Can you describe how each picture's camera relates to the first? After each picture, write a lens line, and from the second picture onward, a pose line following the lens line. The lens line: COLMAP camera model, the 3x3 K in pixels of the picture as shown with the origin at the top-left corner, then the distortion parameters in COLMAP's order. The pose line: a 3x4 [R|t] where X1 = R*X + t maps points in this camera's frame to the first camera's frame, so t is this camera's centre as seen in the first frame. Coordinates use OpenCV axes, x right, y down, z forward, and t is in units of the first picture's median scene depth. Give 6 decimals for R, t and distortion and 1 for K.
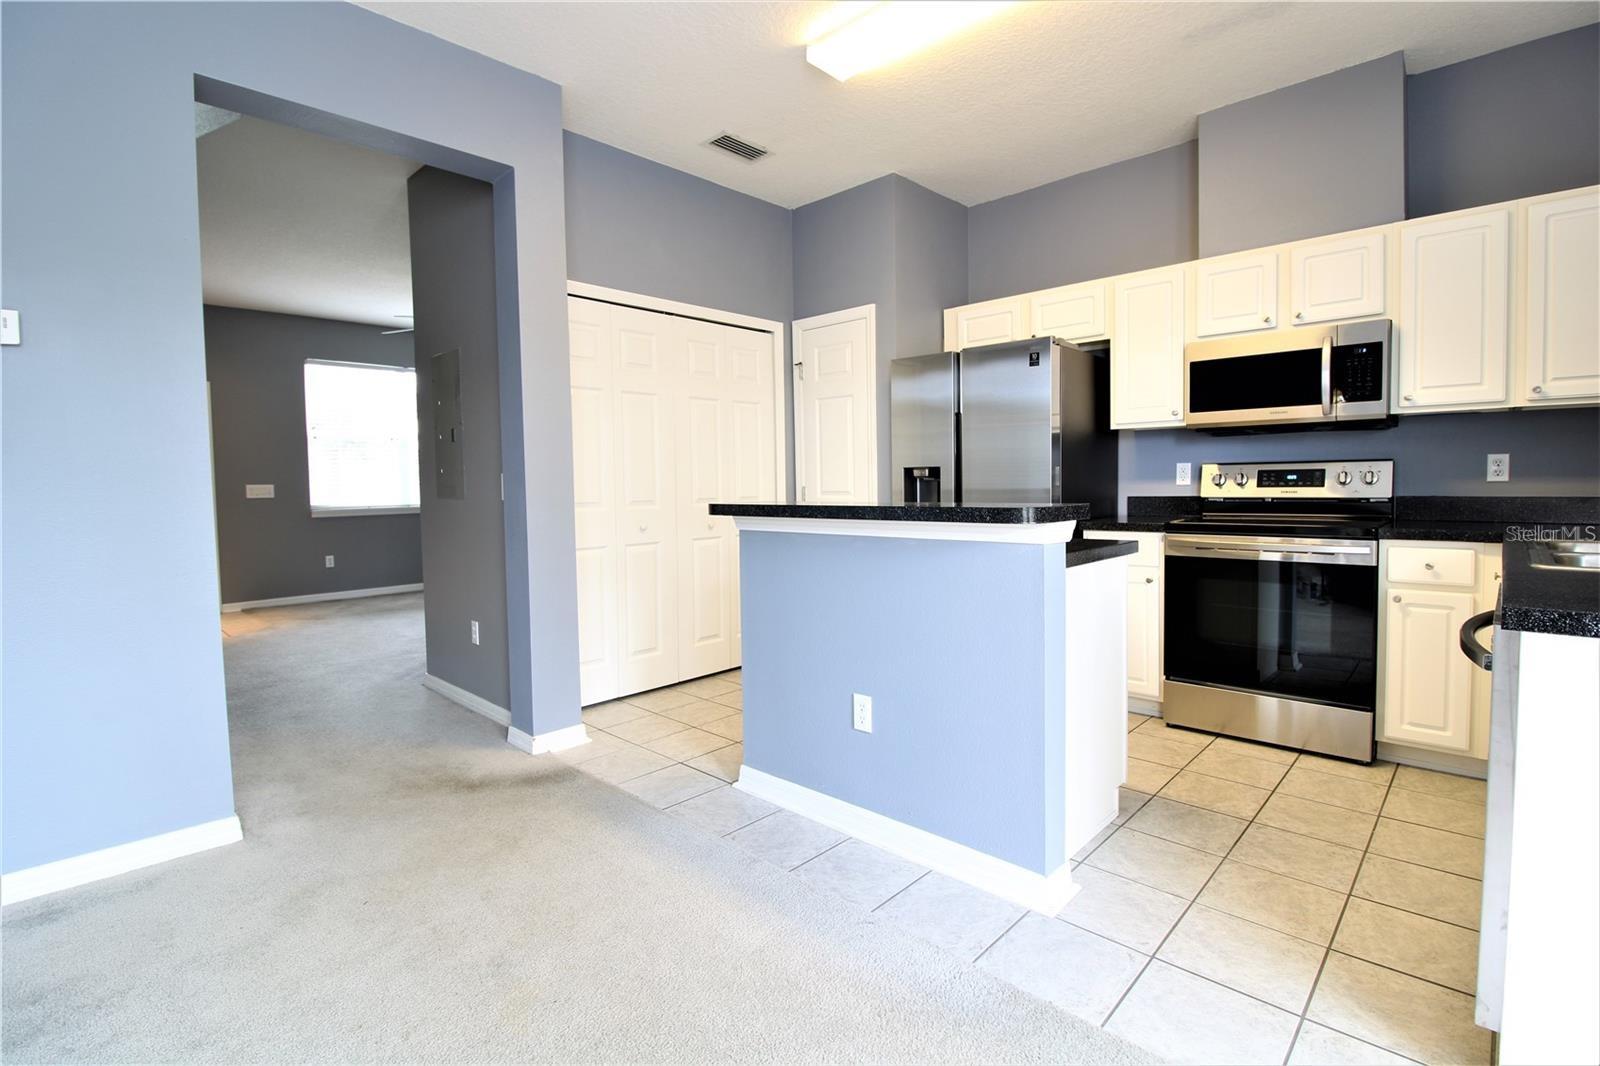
lens RADIAL K [[740.4, 0, 813.6], [0, 740.4, 519.2], [0, 0, 1]] dist [-0.004840, -0.010710]
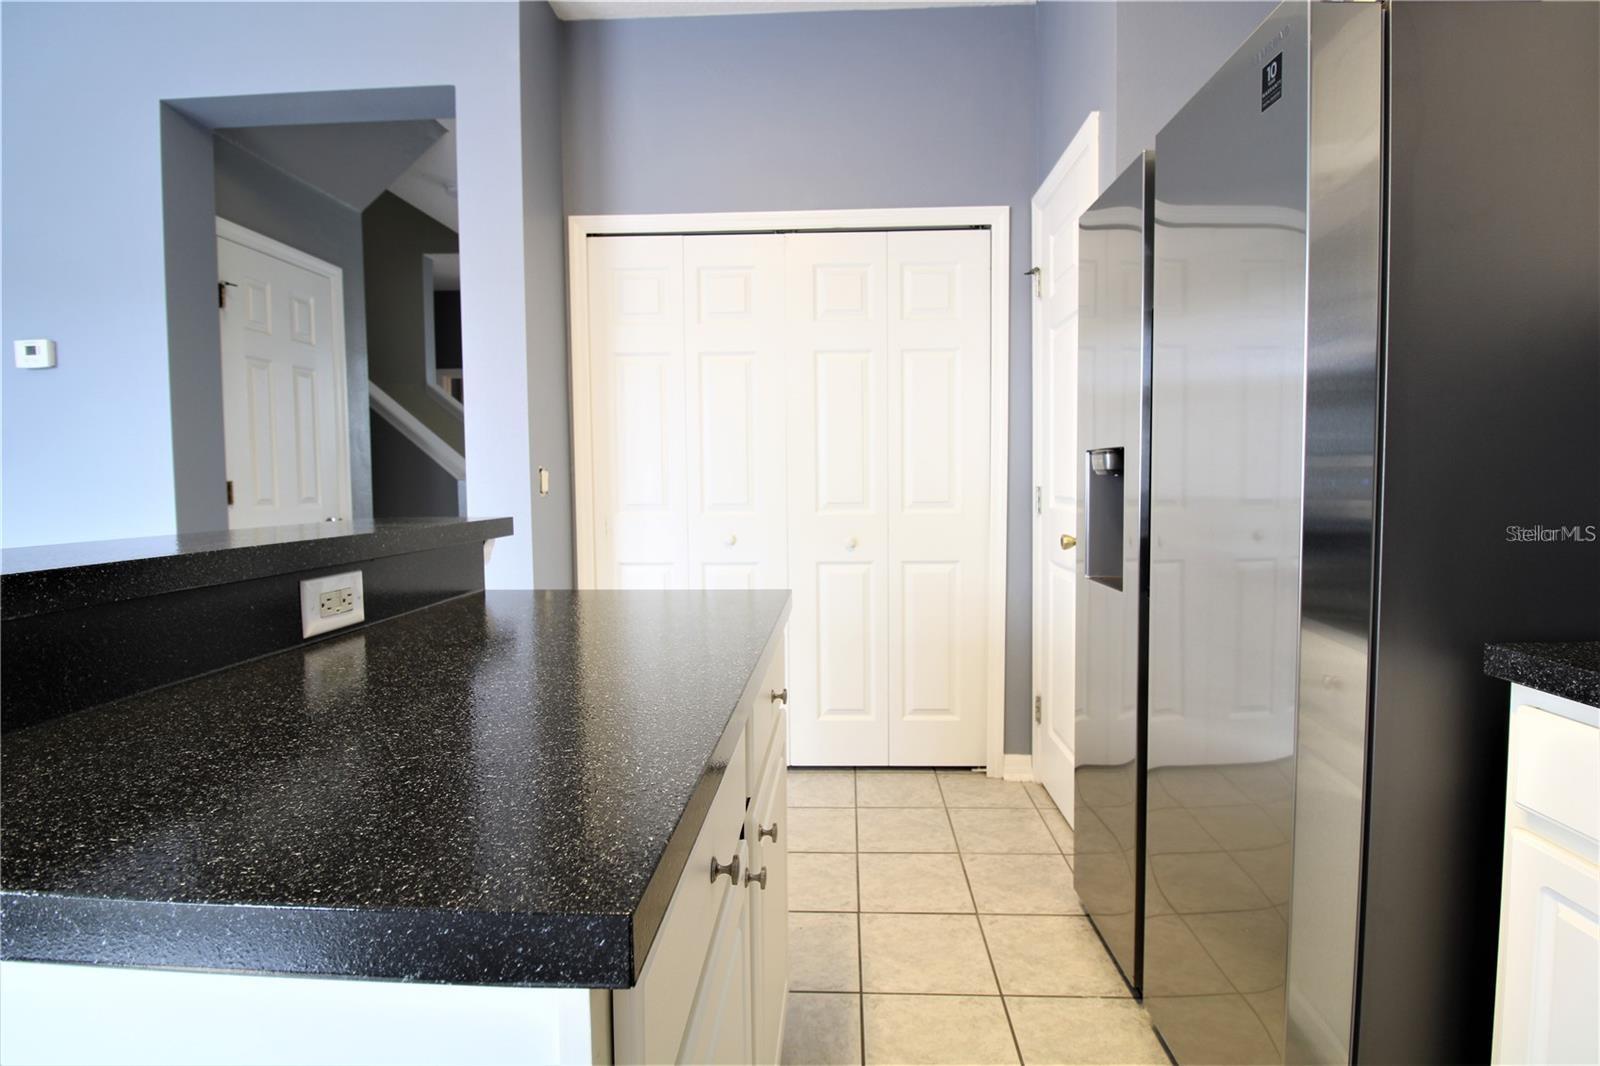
lens RADIAL K [[740.4, 0, 814.3], [0, 740.4, 515.3], [0, 0, 1]] dist [-0.004840, -0.010710]
pose [[0.653947, 0.047669, -0.755037, 0.431914], [-0.040241, 0.998792, 0.028206, -0.043799], [0.755470, 0.011938, 0.655075, 0.702378]]
